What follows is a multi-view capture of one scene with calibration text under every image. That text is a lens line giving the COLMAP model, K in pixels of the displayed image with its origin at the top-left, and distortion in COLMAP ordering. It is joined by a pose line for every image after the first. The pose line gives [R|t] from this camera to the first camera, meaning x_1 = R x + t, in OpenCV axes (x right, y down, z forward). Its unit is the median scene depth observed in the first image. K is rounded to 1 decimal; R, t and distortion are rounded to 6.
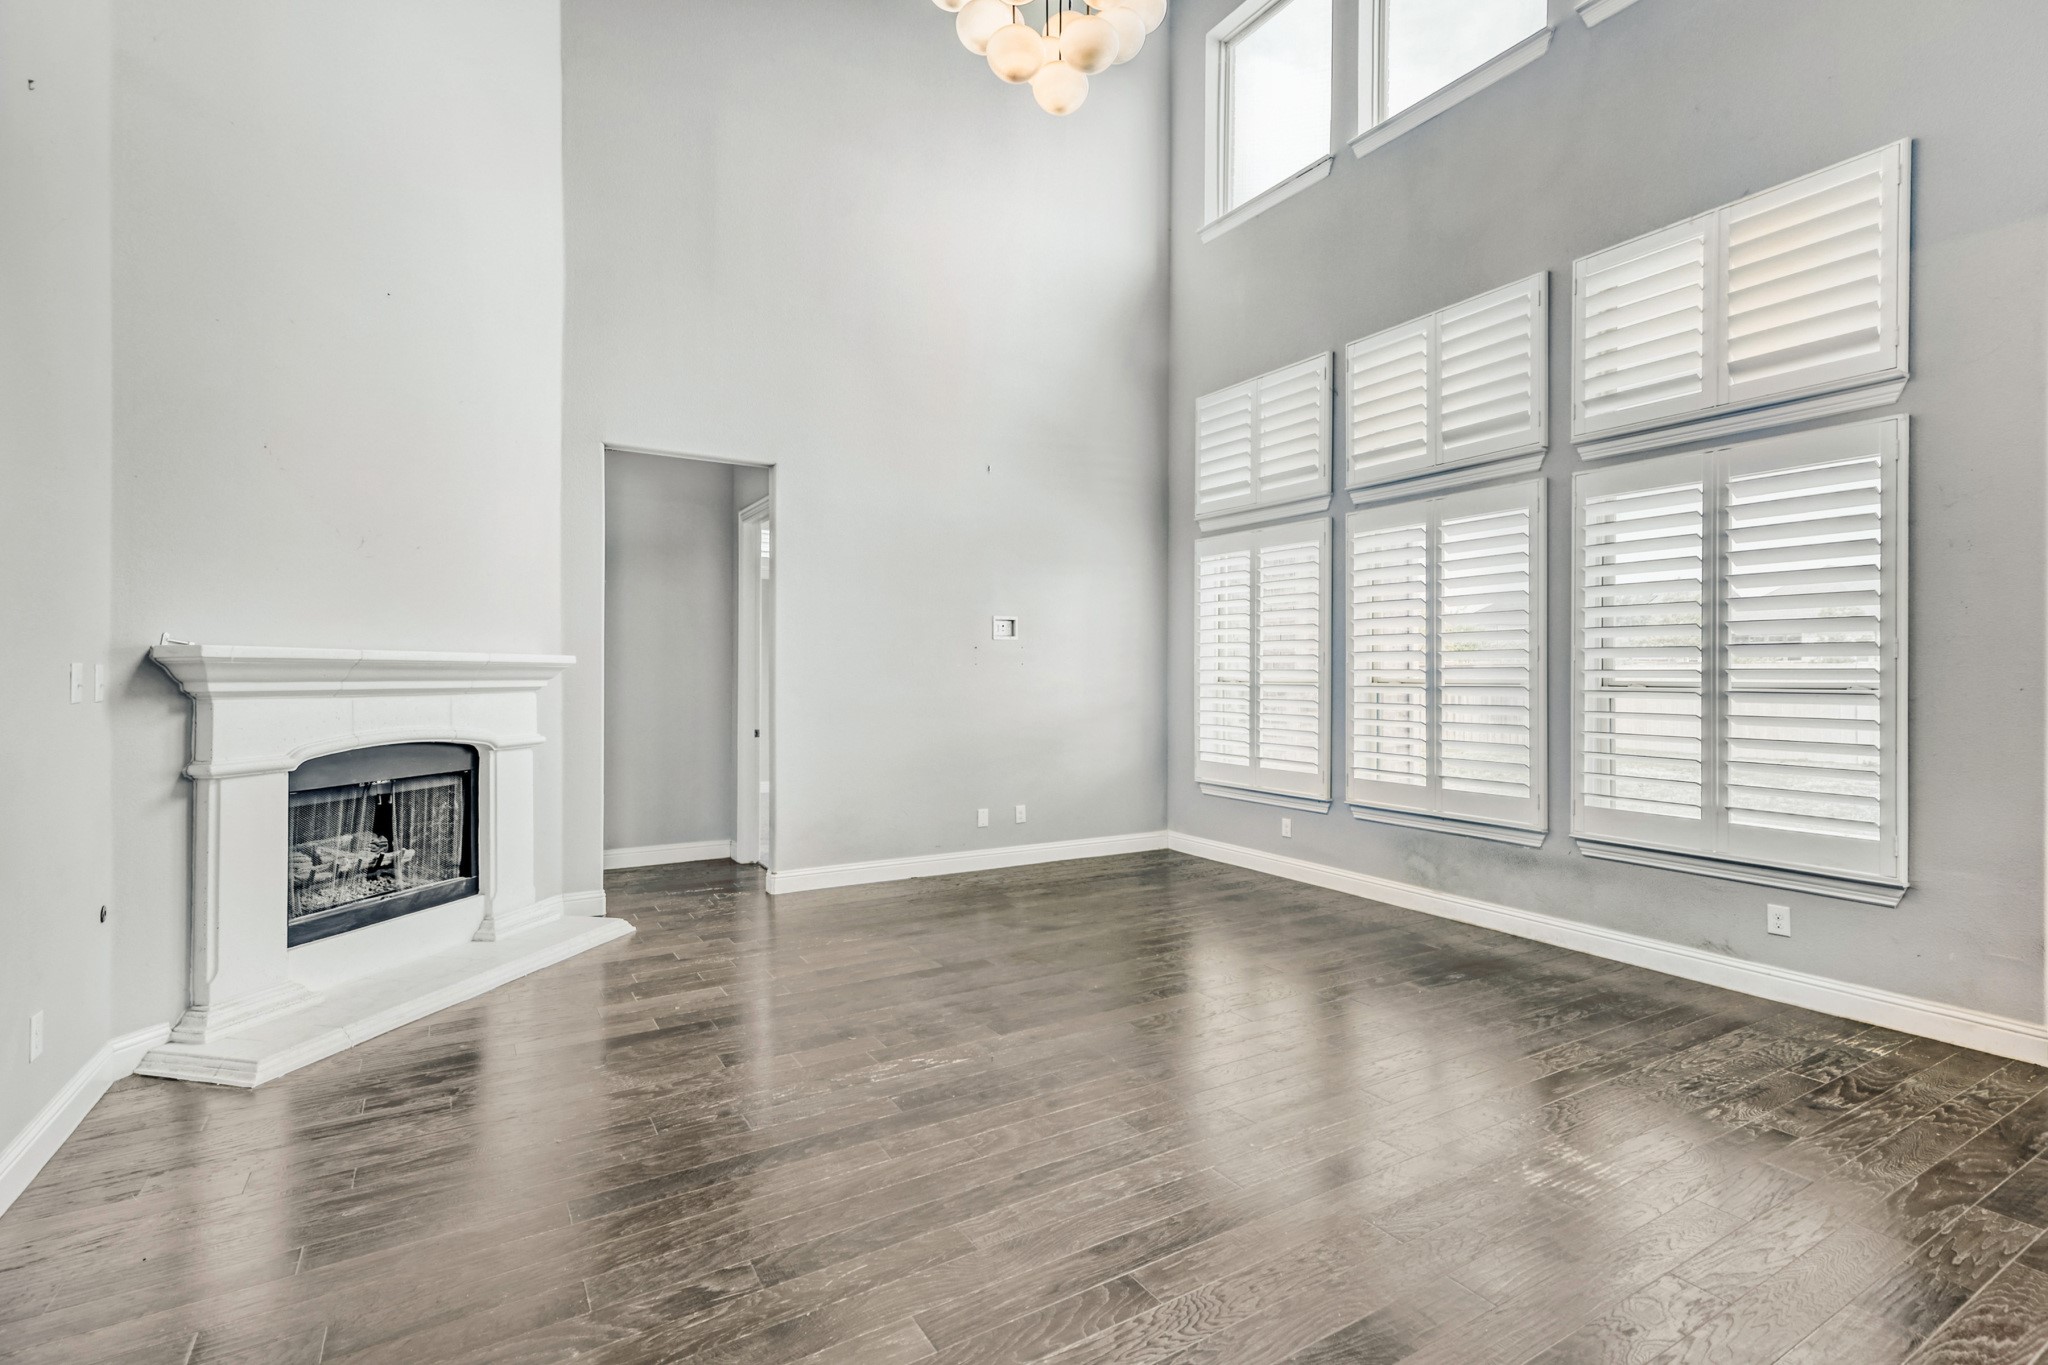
lens RADIAL K [[954.7, 0, 1024.0], [0, 954.7, 682.5], [0, 0, 1]] dist [0.003443, 0.000365]
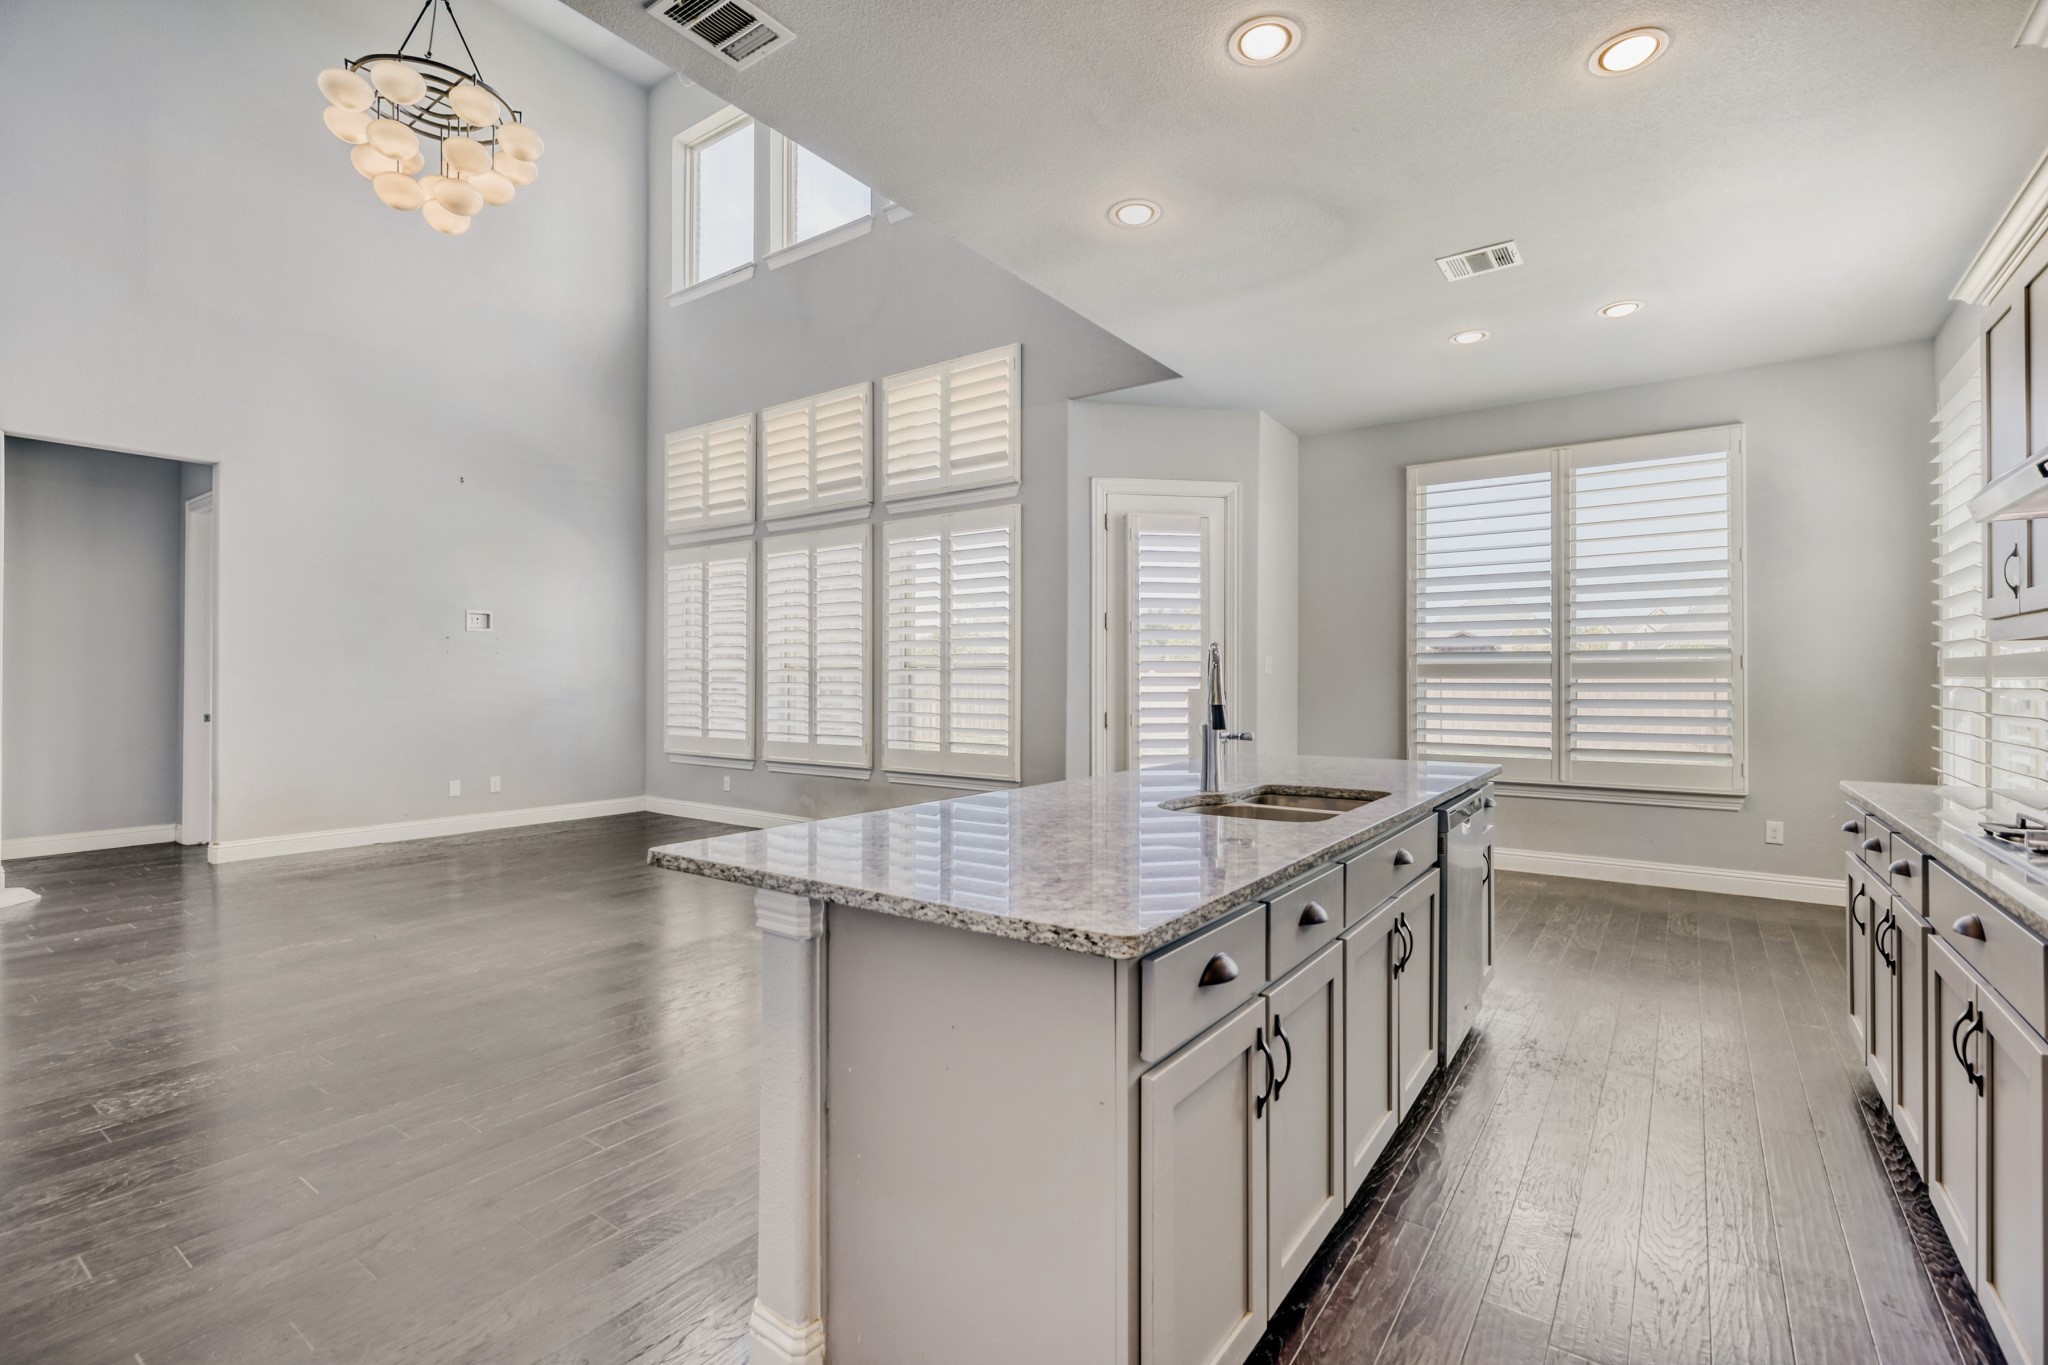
lens RADIAL K [[931.3, 0, 1064.4], [0, 931.3, 666.1], [0, 0, 1]] dist [-0.026126, -0.000026]
pose [[0.914316, -0.015699, 0.404696, 0.207646], [0.016792, 0.999859, 0.000850, 0.004471], [-0.404652, 0.006019, 0.914451, -0.348820]]
